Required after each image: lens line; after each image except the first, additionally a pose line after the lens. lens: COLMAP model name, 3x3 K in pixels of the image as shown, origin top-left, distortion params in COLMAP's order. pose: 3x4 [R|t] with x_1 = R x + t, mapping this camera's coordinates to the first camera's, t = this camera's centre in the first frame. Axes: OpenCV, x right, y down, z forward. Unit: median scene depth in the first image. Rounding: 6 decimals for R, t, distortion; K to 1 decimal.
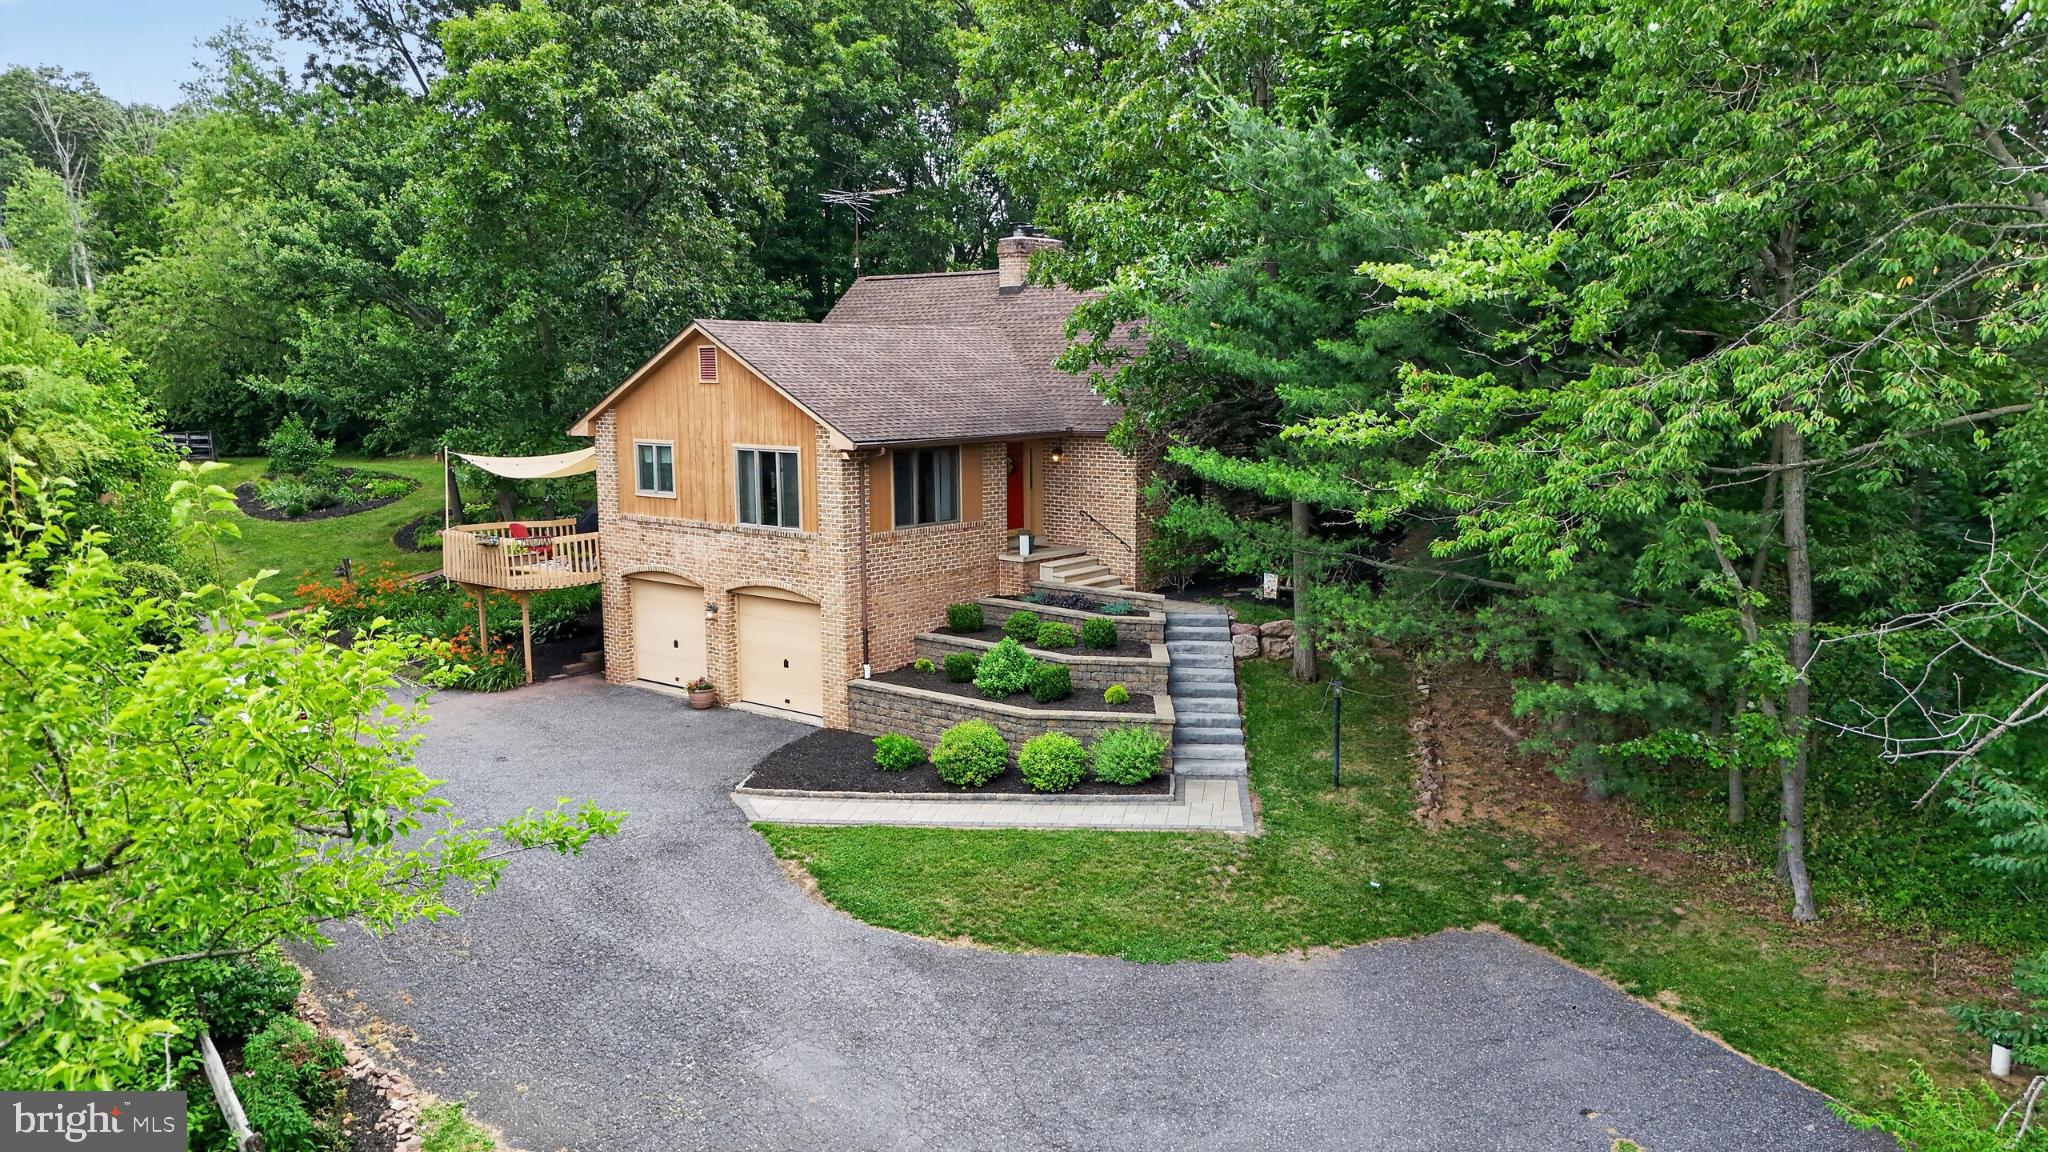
lens RADIAL K [[1473.6, 0, 1031.9], [0, 1473.6, 565.1], [0, 0, 1]] dist [0.051005, -0.061498]
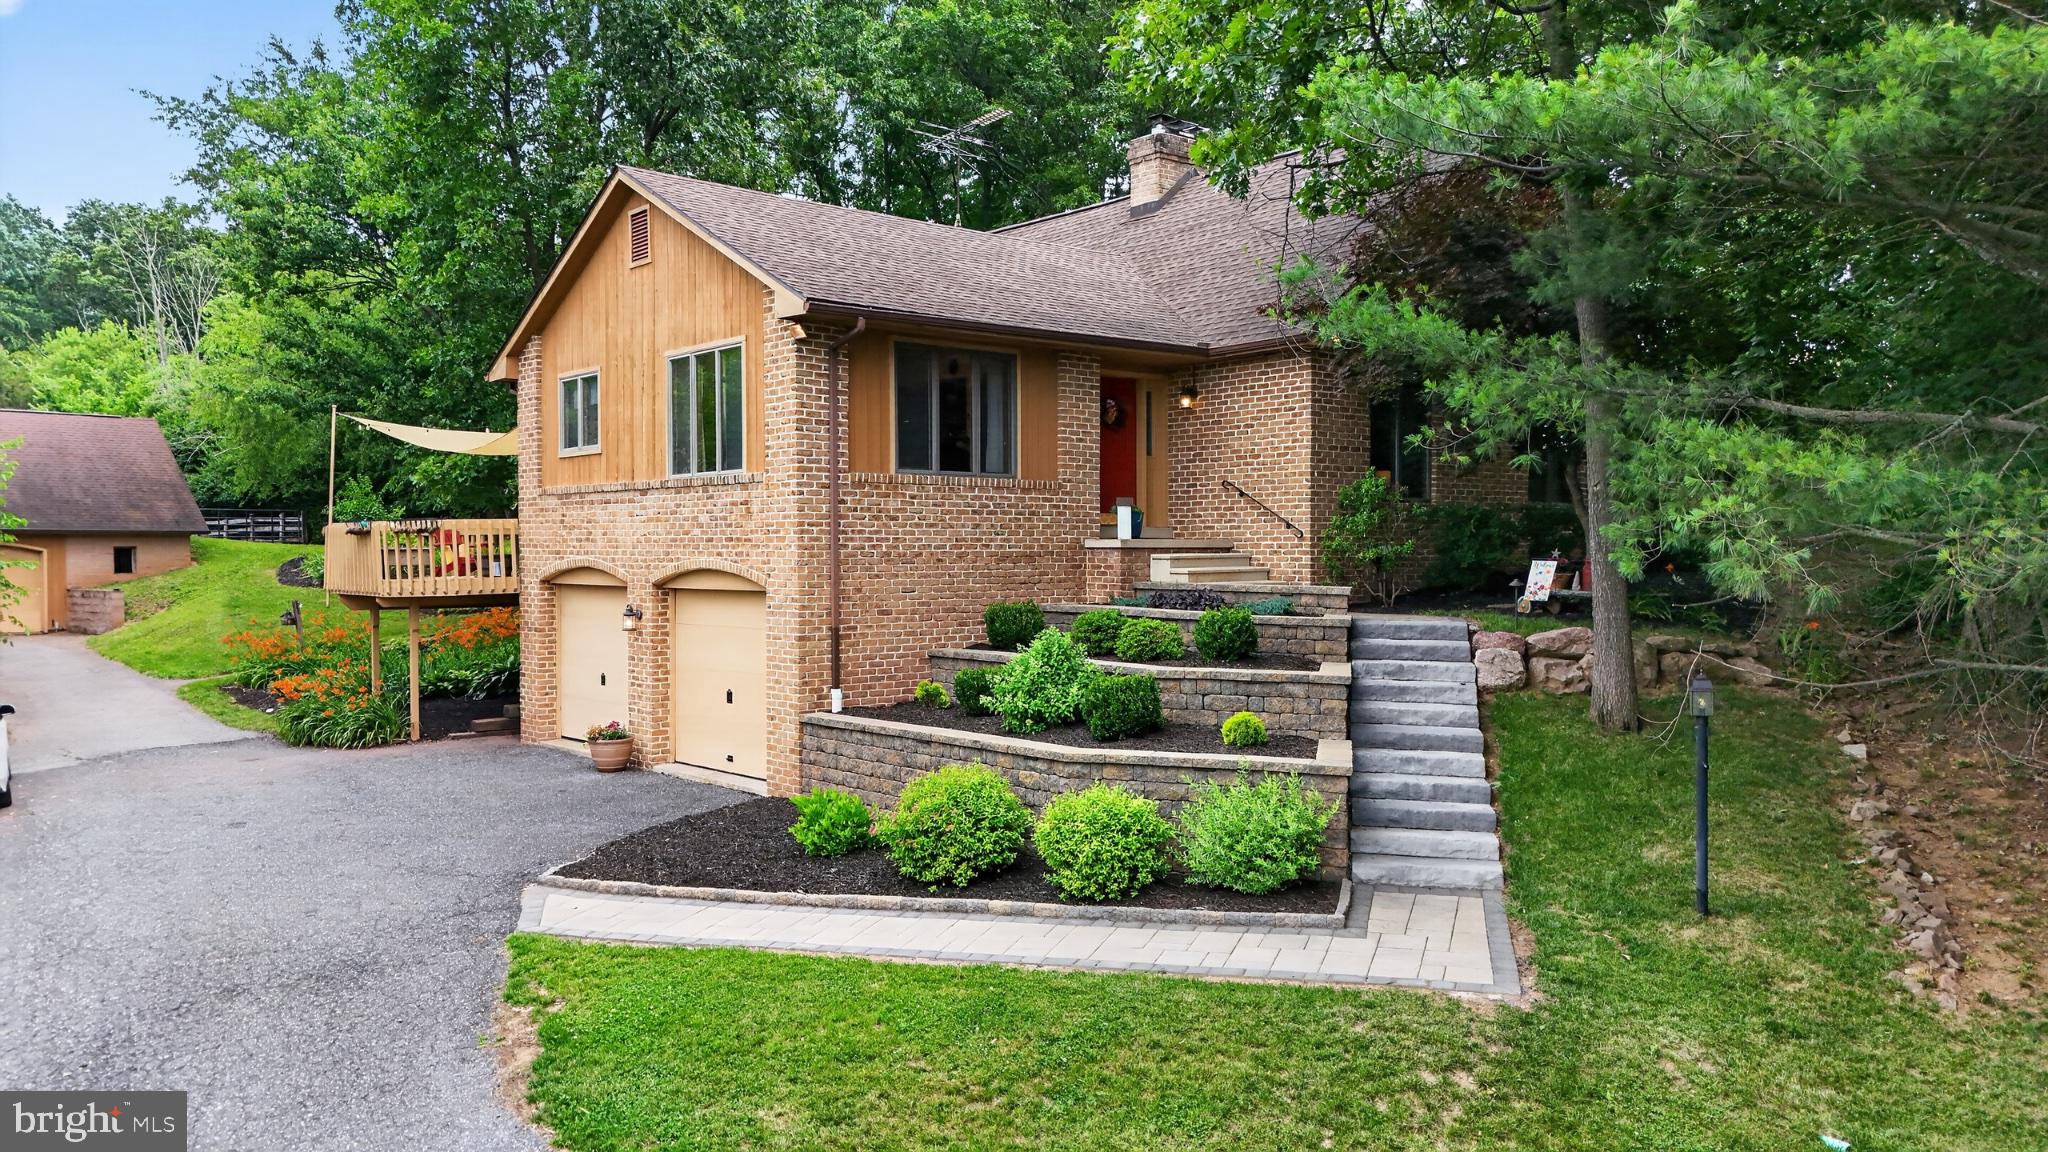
lens RADIAL K [[1473.6, 0, 1031.0], [0, 1473.6, 561.7], [0, 0, 1]] dist [0.051005, -0.061498]
pose [[0.985784, 0.002245, -0.168003, 0.065351], [-0.023682, 0.991785, -0.125707, 0.089153], [0.166341, 0.127899, 0.977739, 0.424284]]
